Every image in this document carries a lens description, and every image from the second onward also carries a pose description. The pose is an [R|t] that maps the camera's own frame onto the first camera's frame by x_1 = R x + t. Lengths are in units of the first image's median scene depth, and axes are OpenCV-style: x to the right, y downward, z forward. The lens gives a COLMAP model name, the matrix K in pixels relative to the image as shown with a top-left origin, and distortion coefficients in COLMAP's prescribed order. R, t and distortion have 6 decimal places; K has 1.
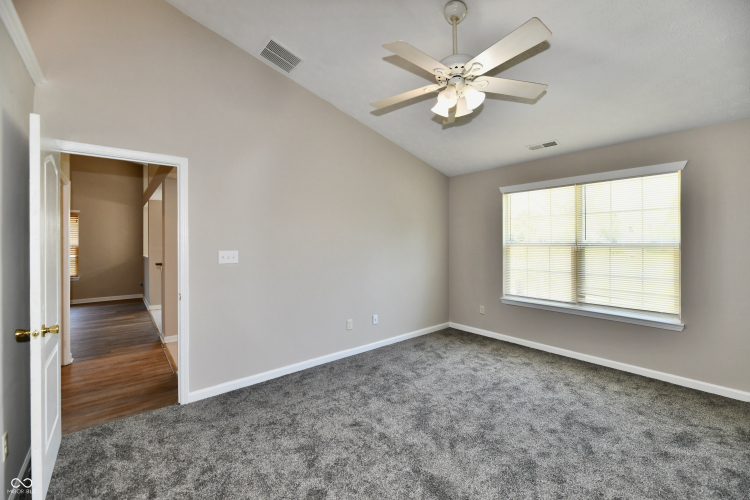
lens RADIAL K [[308.9, 0, 378.9], [0, 308.9, 241.8], [0, 0, 1]] dist [0.000240, -0.002966]
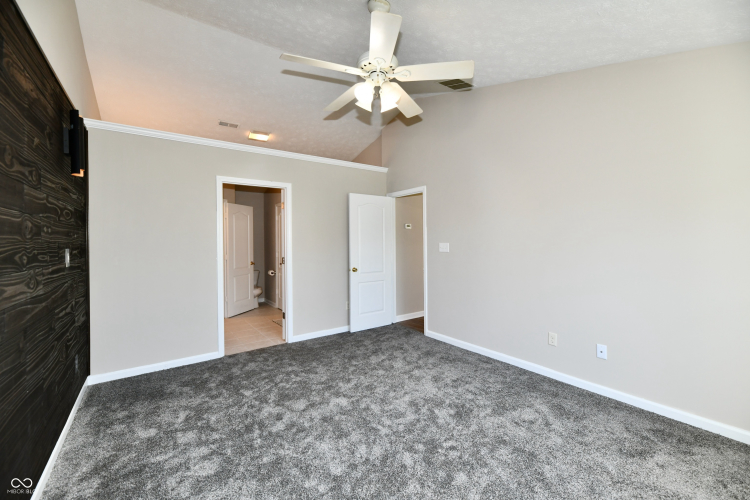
lens RADIAL K [[308.9, 0, 378.9], [0, 308.9, 241.8], [0, 0, 1]] dist [0.000240, -0.002966]
pose [[-0.064672, 0.003815, -0.997899, 0.836648], [0.006522, 0.999973, 0.003400, 0.014236], [0.997885, -0.006289, -0.064695, 0.702318]]
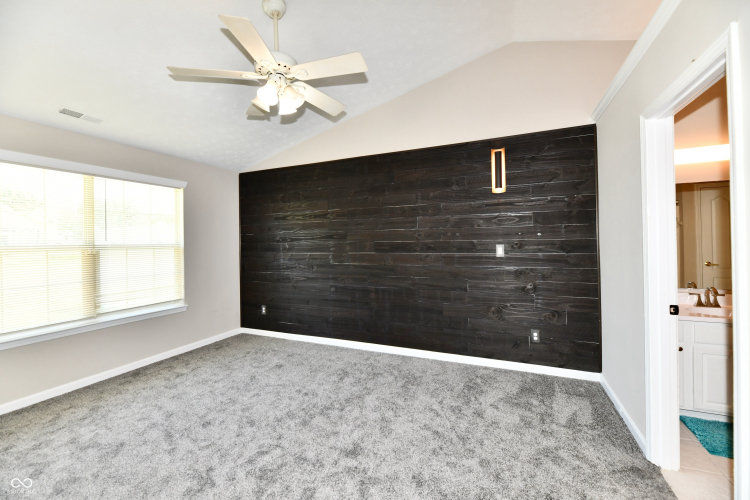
lens RADIAL K [[308.9, 0, 378.9], [0, 308.9, 241.8], [0, 0, 1]] dist [0.000240, -0.002966]
pose [[-0.449453, 0.013283, 0.893205, -0.516672], [0.018255, 0.999817, -0.005683, 0.017408], [-0.893117, 0.013751, -0.449614, 0.772194]]
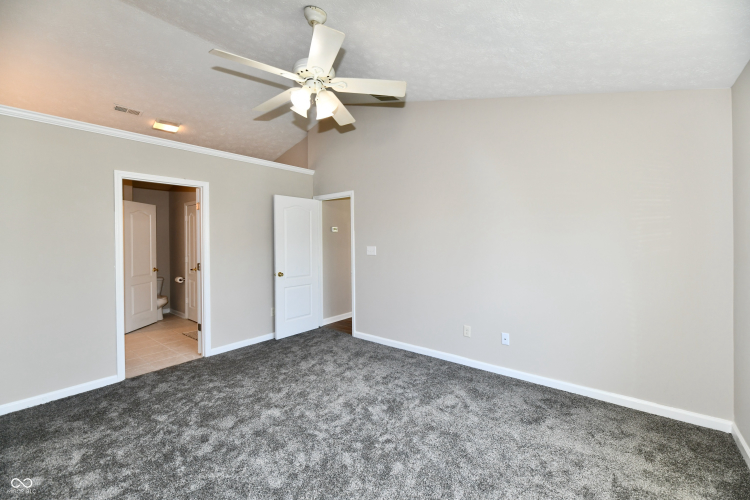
lens RADIAL K [[308.9, 0, 378.9], [0, 308.9, 241.8], [0, 0, 1]] dist [0.000240, -0.002966]
pose [[0.191711, 0.001706, -0.981450, 0.855194], [0.008616, 0.999957, 0.003421, 0.001887], [0.981414, -0.009112, 0.191688, 0.666365]]
